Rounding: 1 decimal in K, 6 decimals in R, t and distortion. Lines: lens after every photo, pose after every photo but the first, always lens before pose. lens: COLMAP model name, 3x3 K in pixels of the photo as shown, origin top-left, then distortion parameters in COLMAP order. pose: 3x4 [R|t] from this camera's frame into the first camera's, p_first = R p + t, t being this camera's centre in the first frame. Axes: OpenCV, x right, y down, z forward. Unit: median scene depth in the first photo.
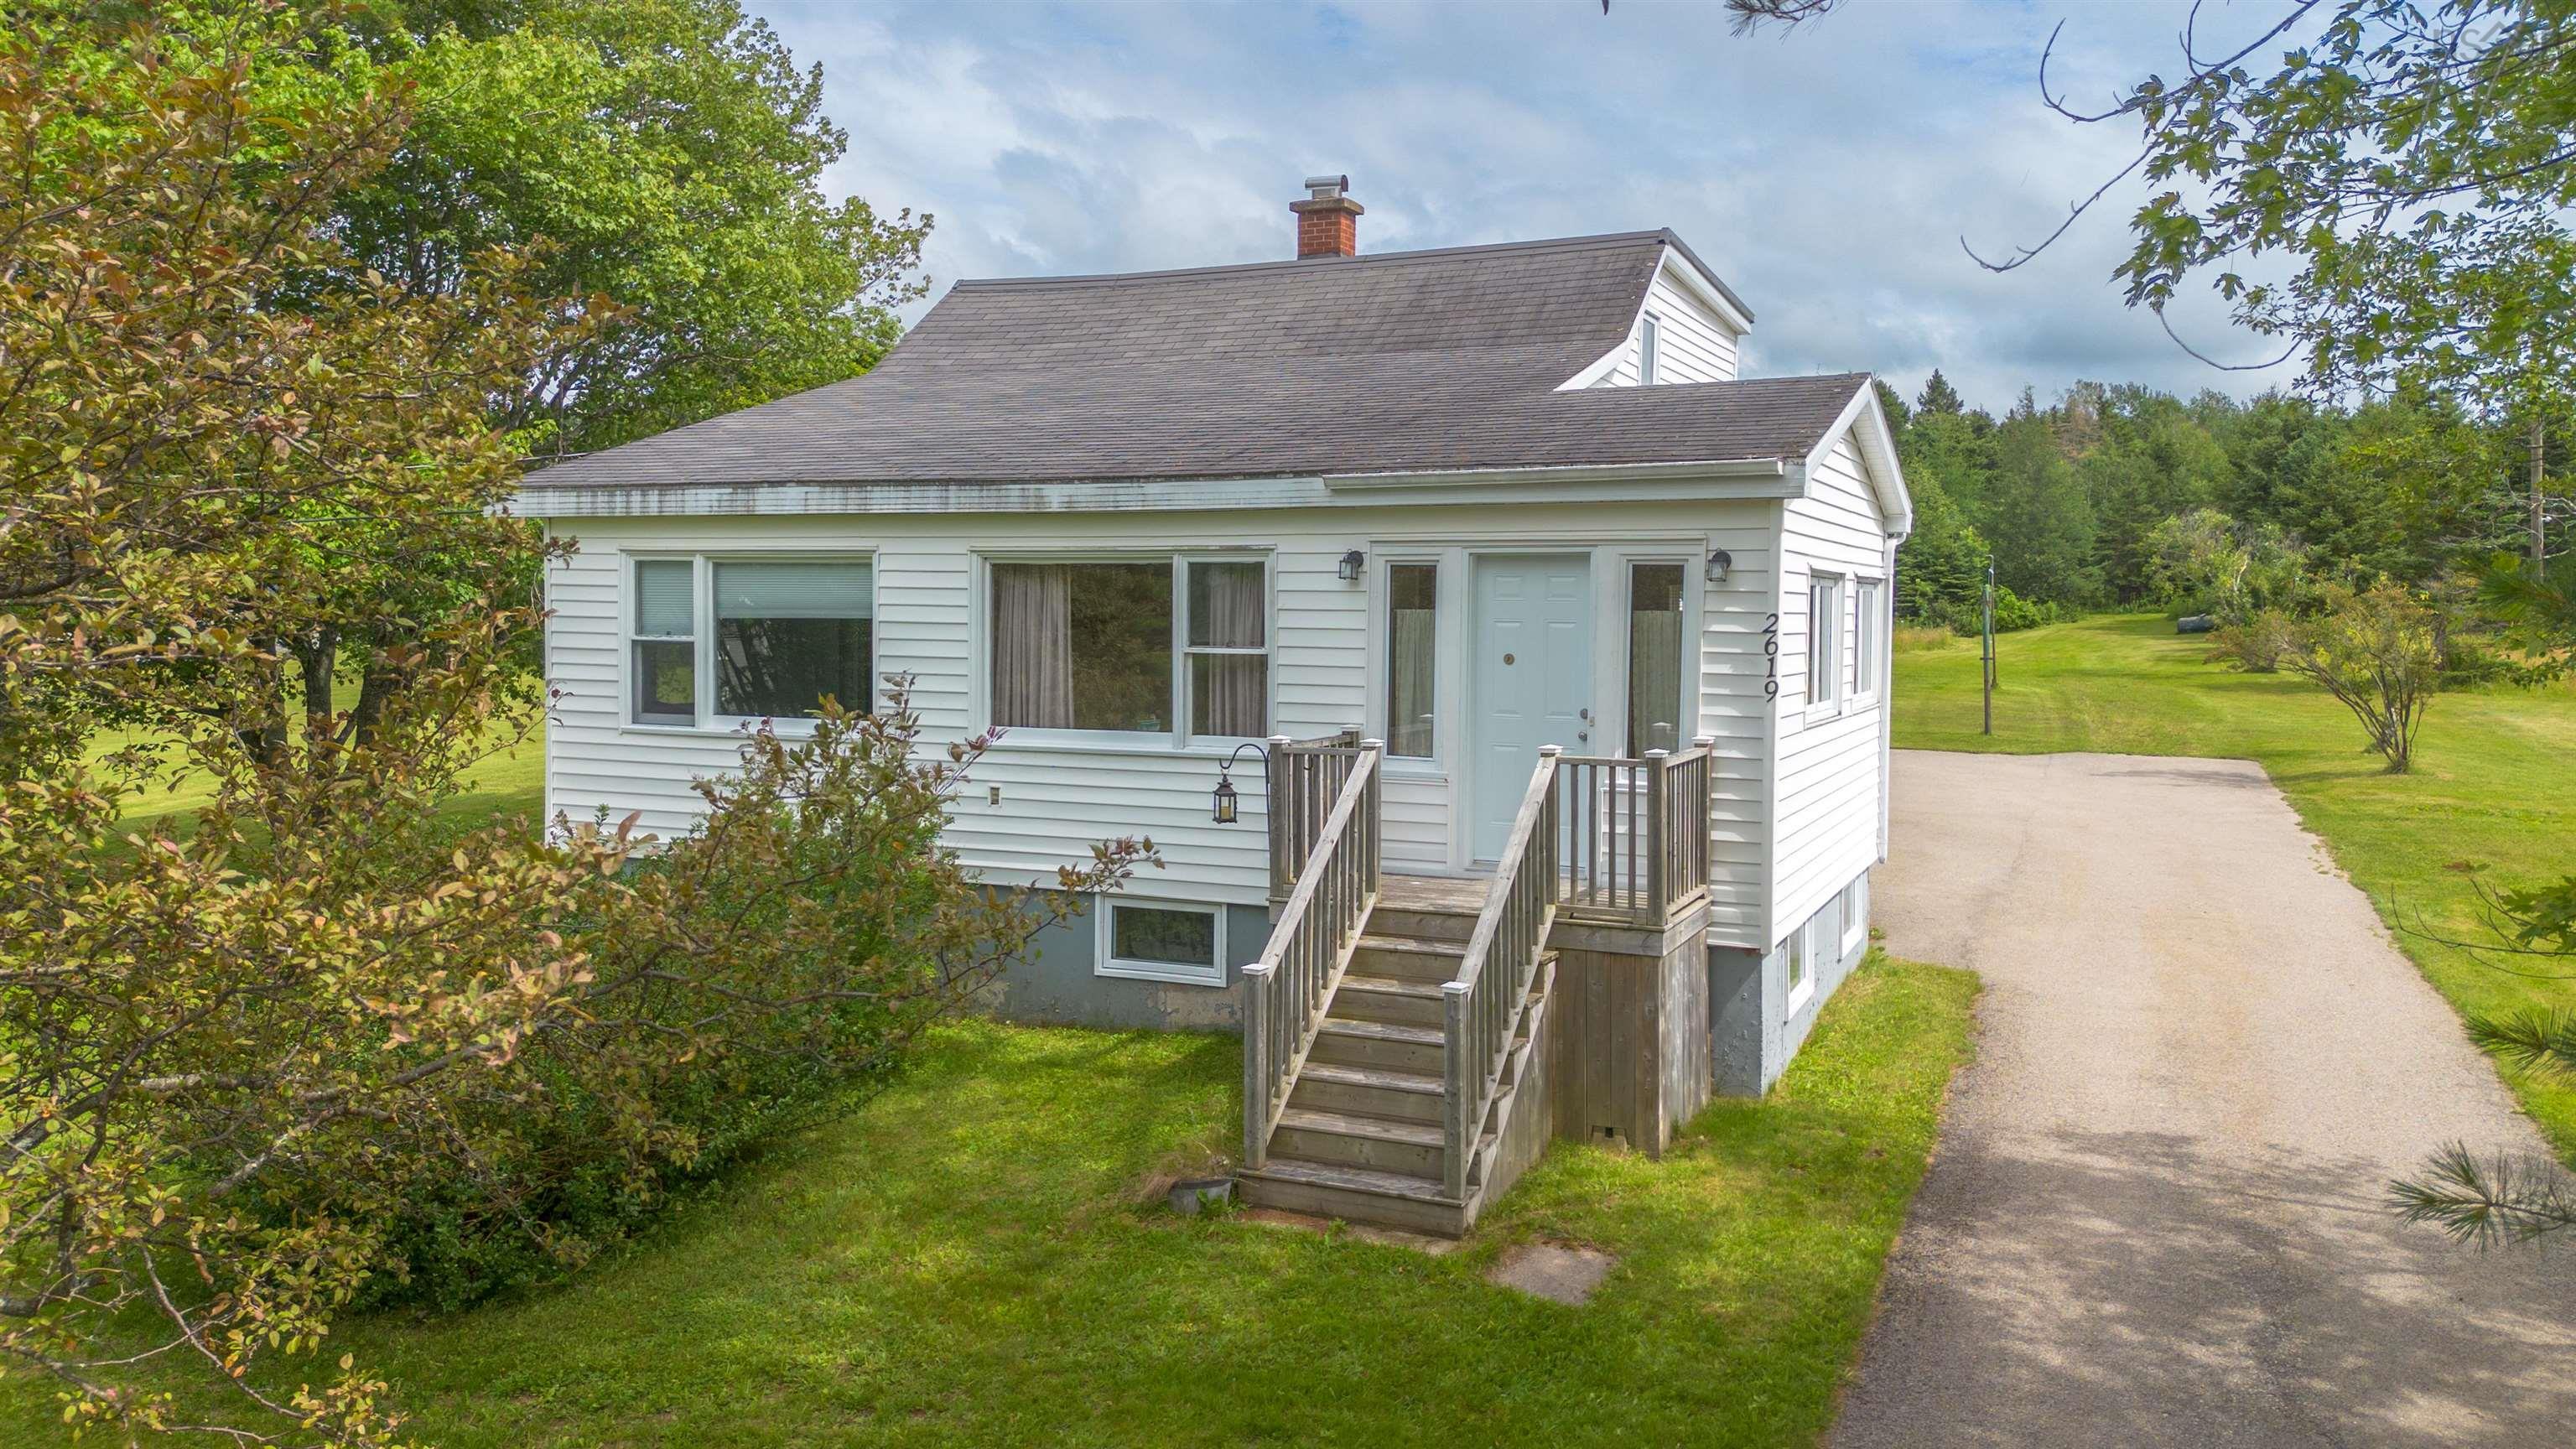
lens RADIAL K [[1845.3, 0, 1288.0], [0, 1845.3, 724.5], [0, 0, 1]] dist [0.079753, -0.095651]
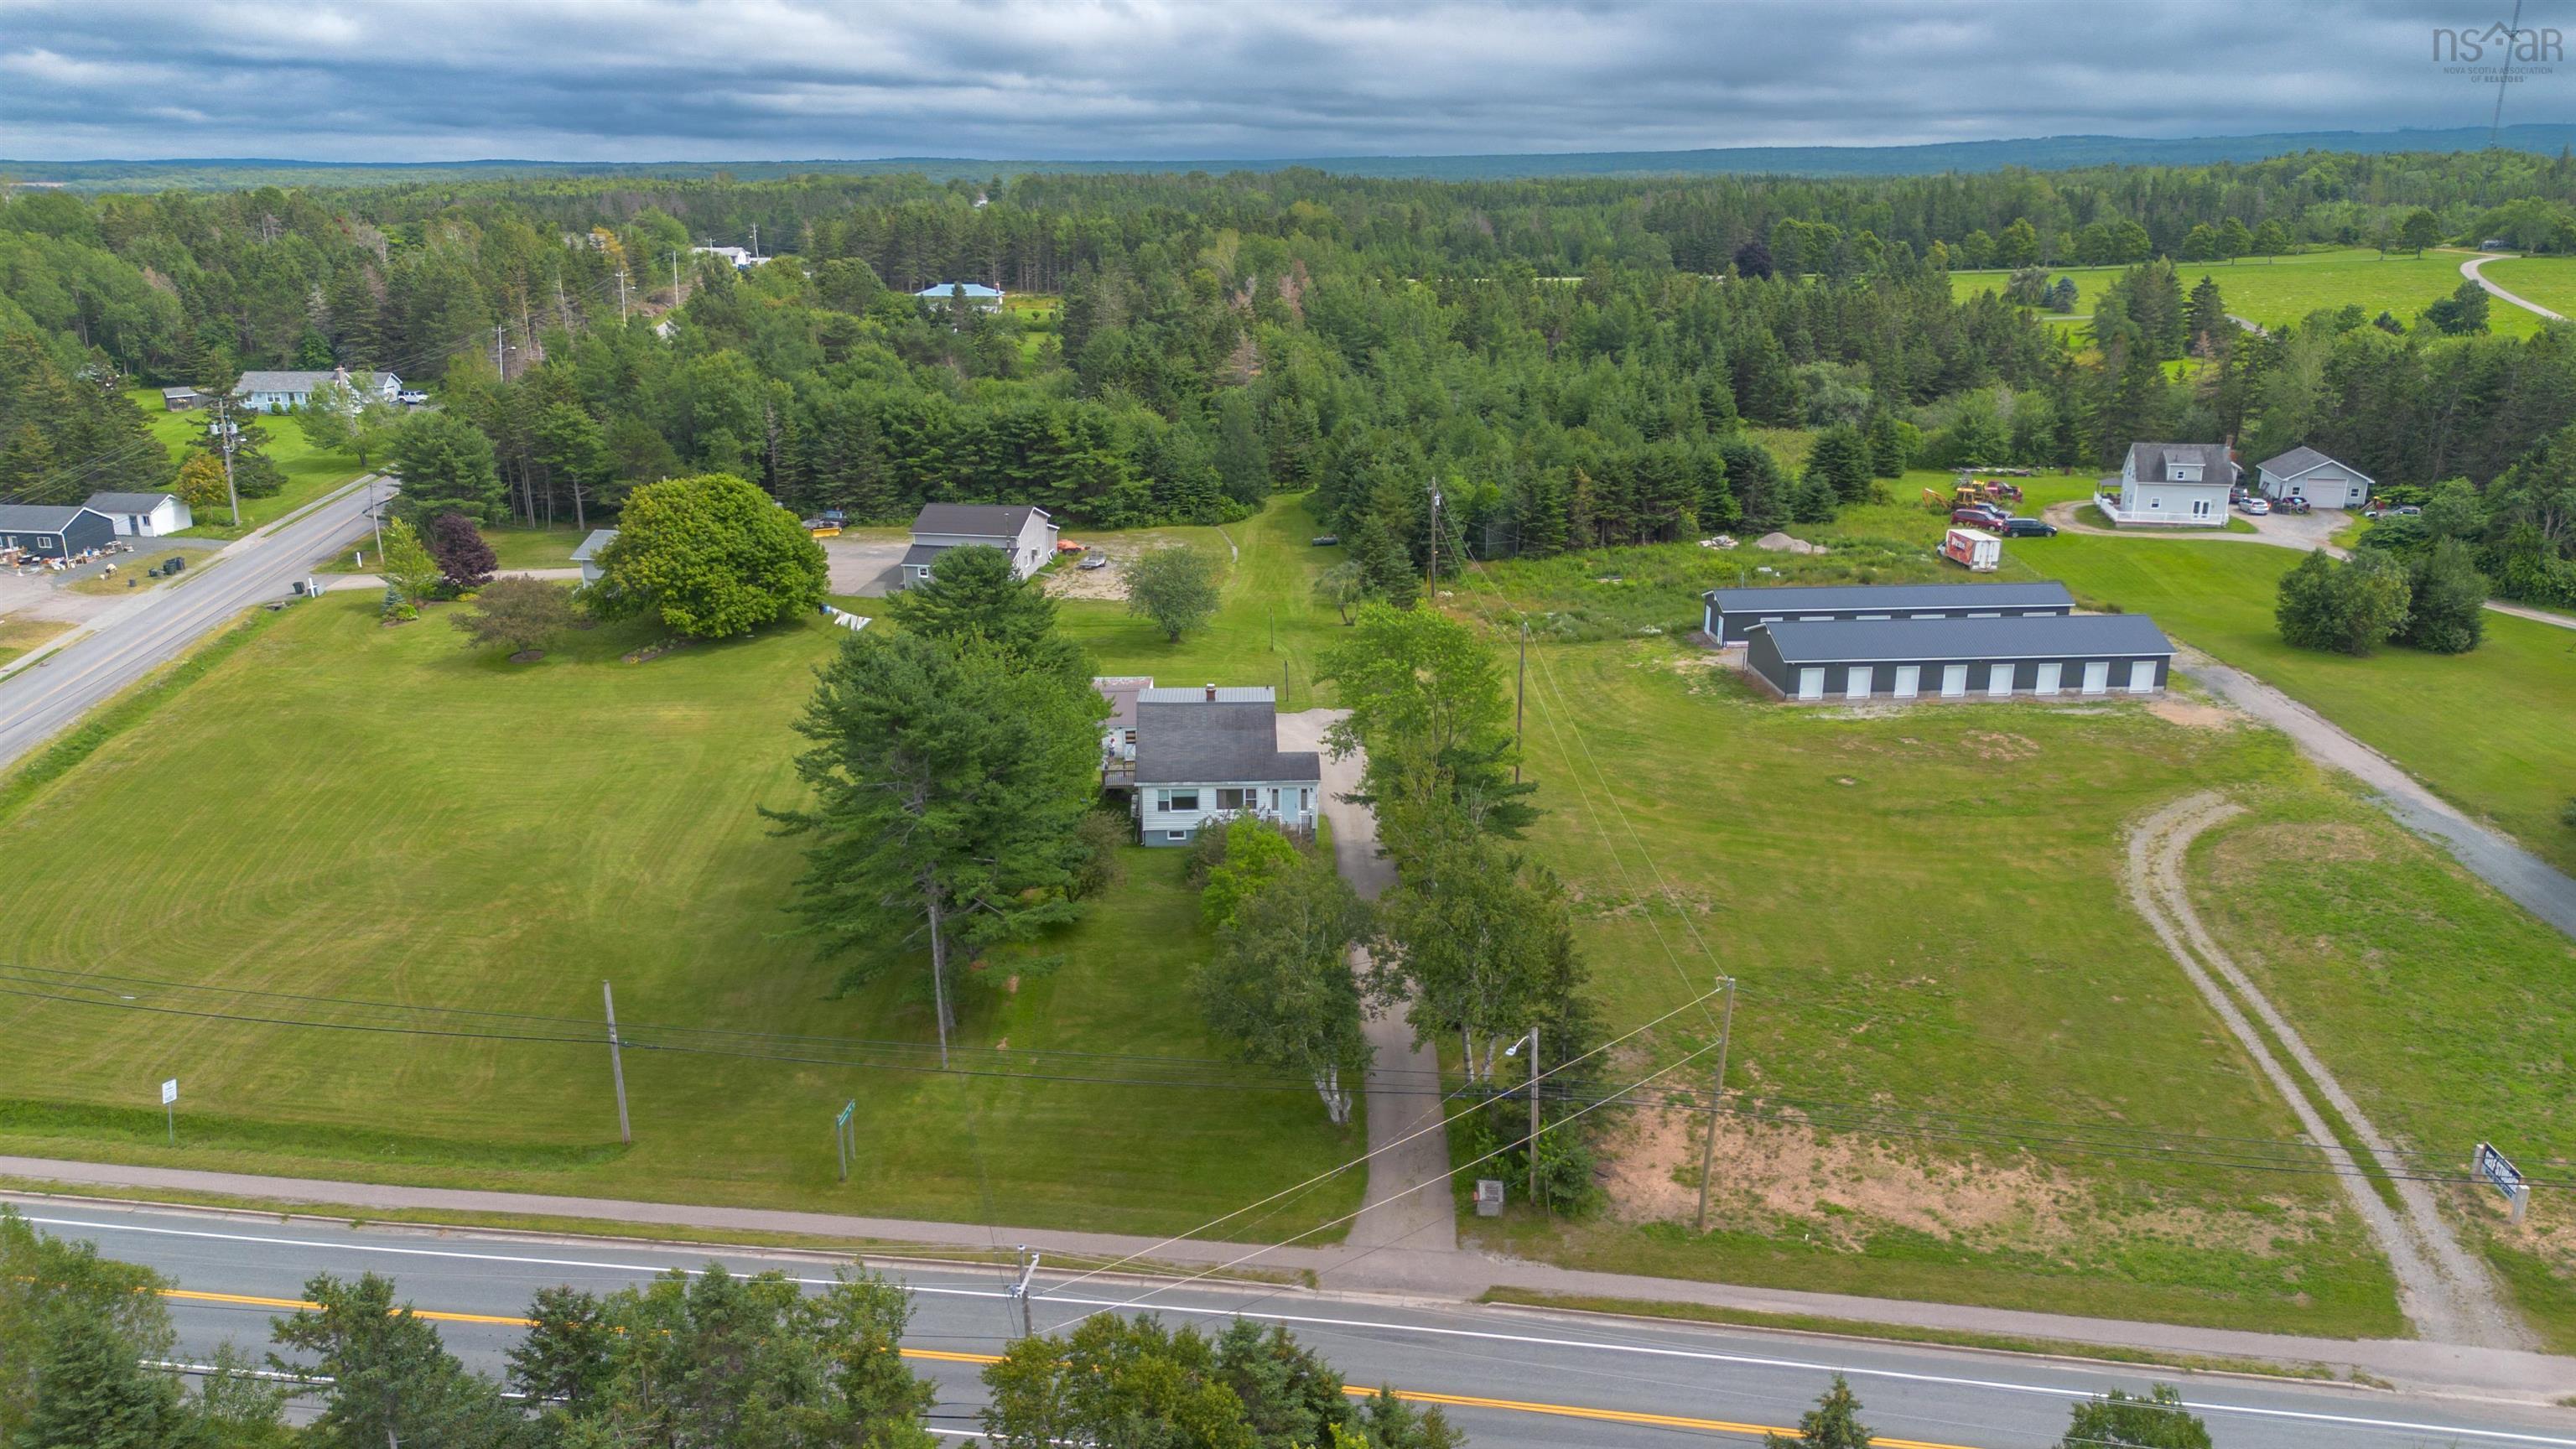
lens RADIAL K [[1845.3, 0, 1288.0], [0, 1845.3, 724.5], [0, 0, 1]] dist [0.079753, -0.095651]
pose [[0.893922, -0.127800, 0.429616, -2.866487], [0.022830, 0.970228, 0.241115, -1.996272], [-0.447640, -0.205730, 0.870226, -5.243387]]
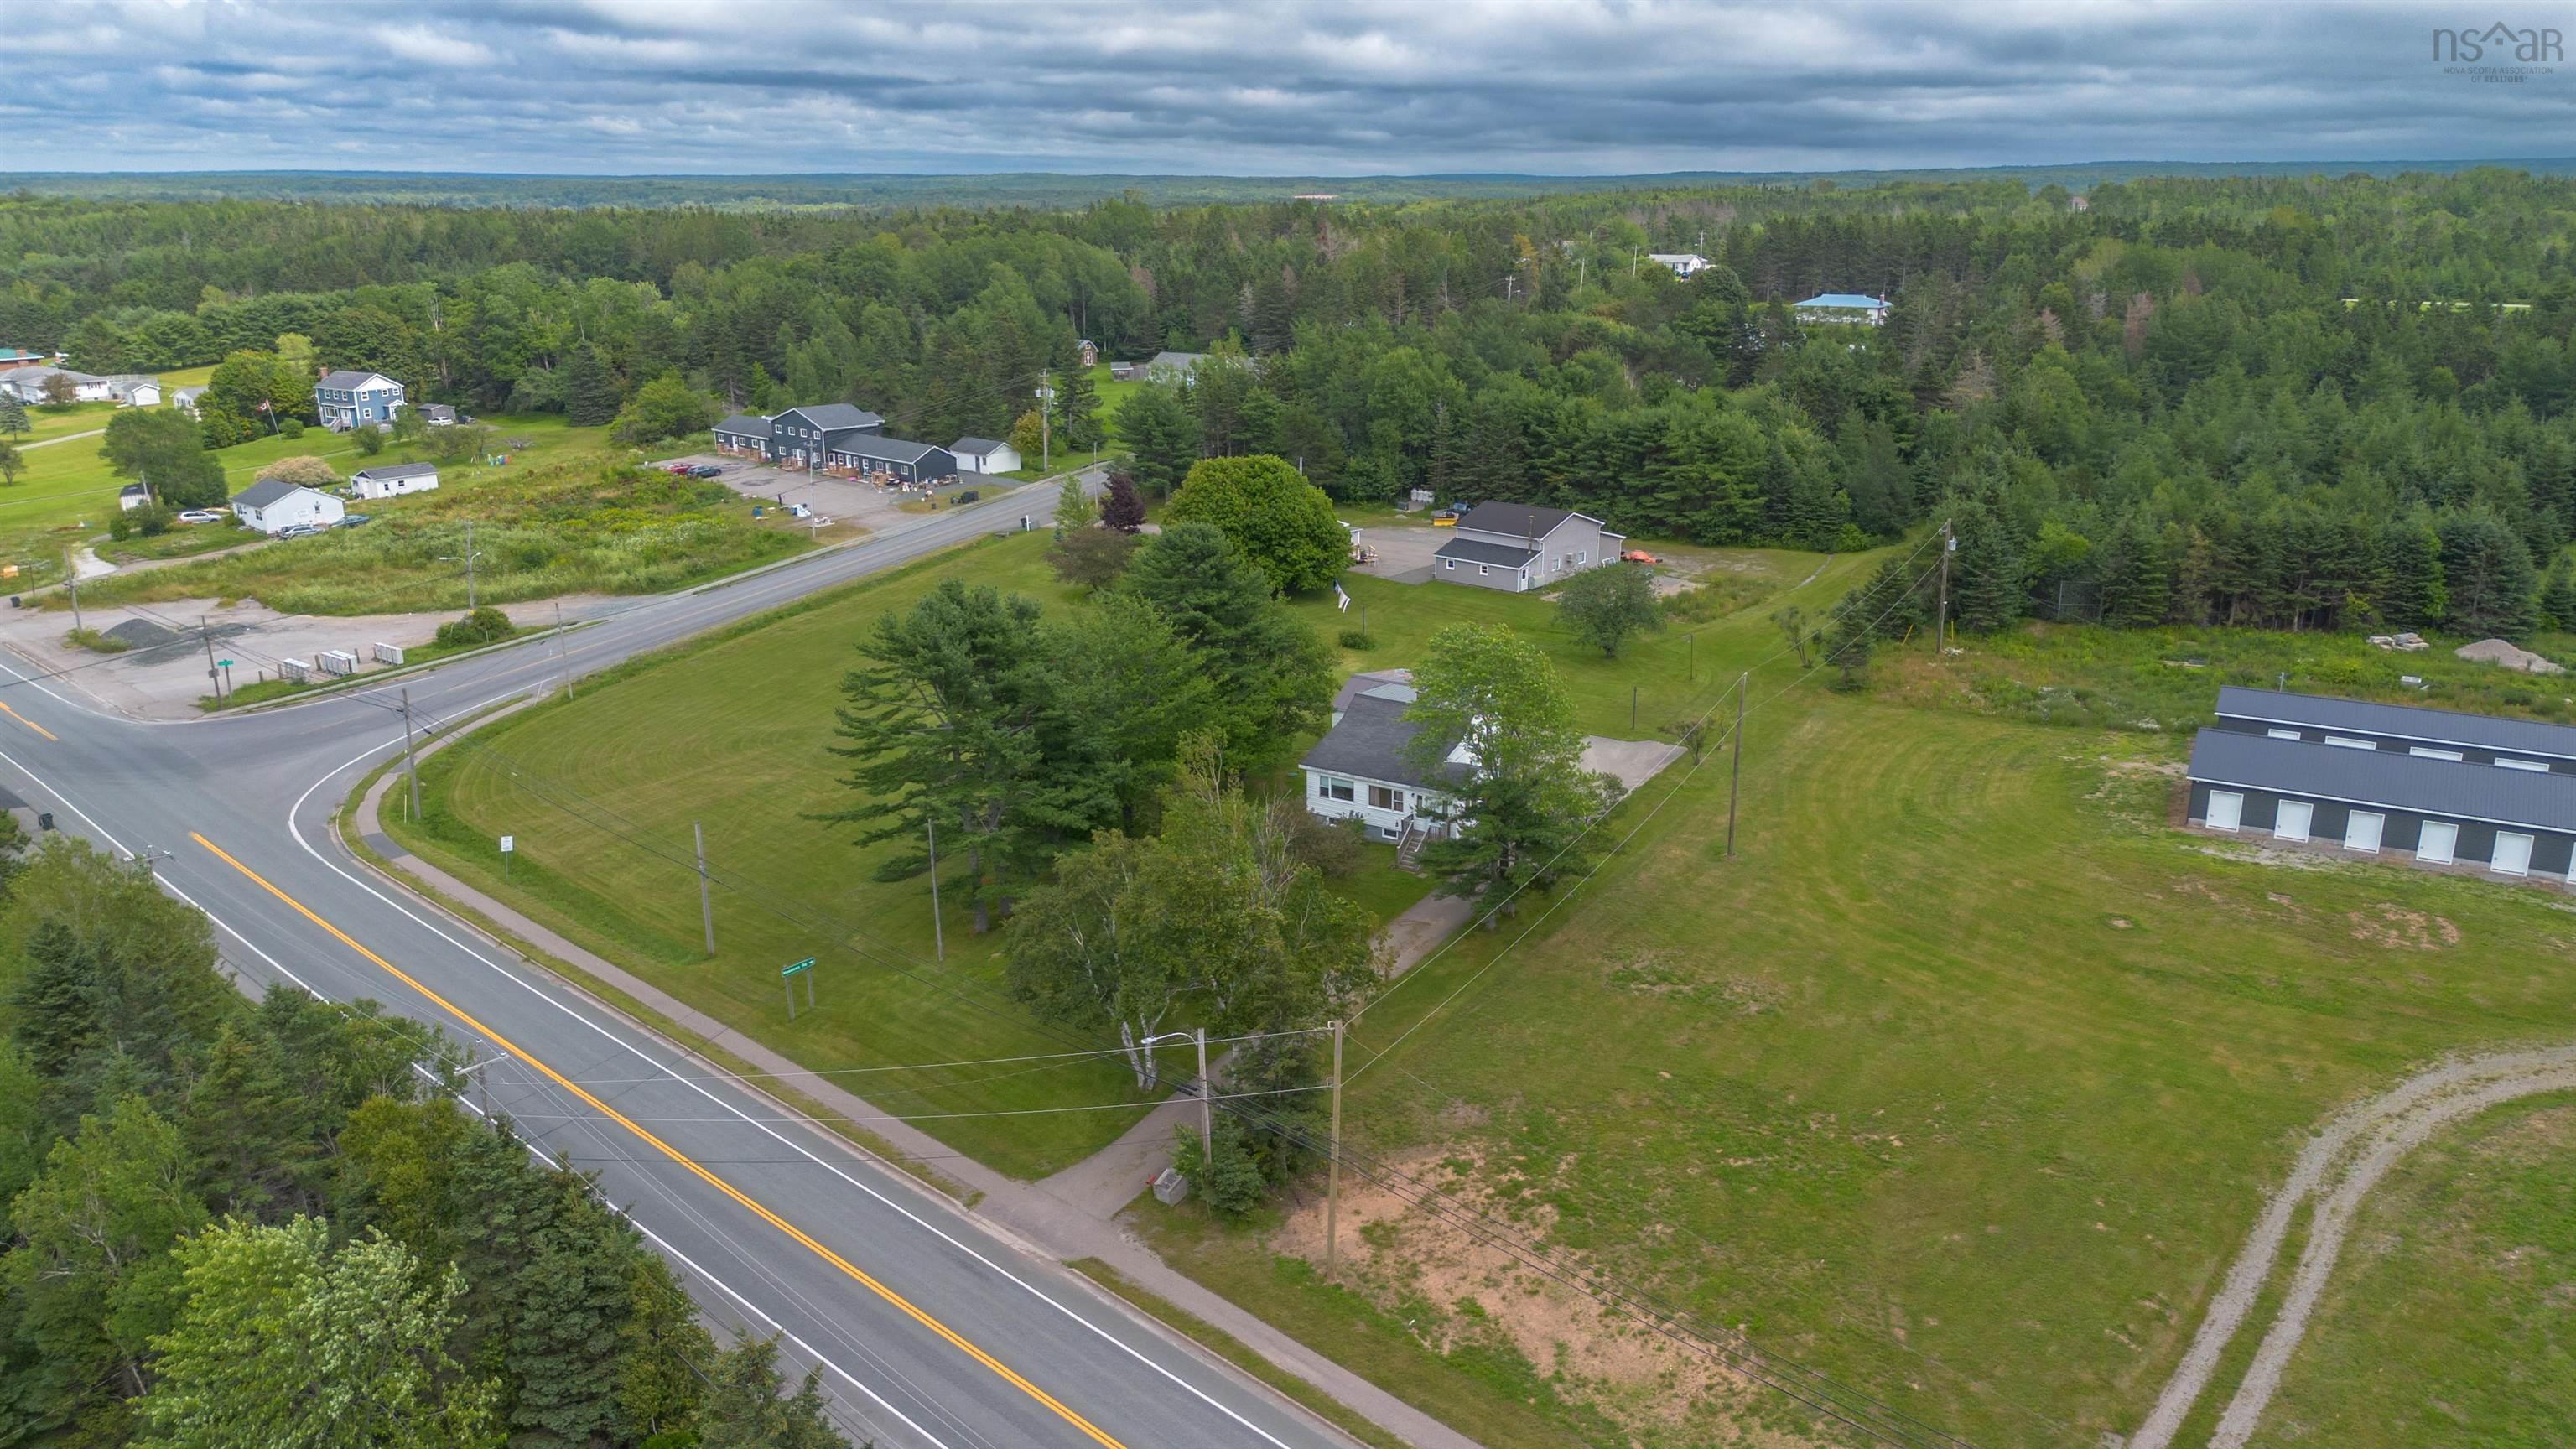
lens RADIAL K [[1845.3, 0, 1288.0], [0, 1845.3, 724.5], [0, 0, 1]] dist [0.079753, -0.095651]
pose [[0.989492, 0.038362, -0.139405, 0.533174], [-0.005024, 0.972701, 0.232009, -1.967833], [0.144500, -0.228870, 0.962672, -5.971659]]
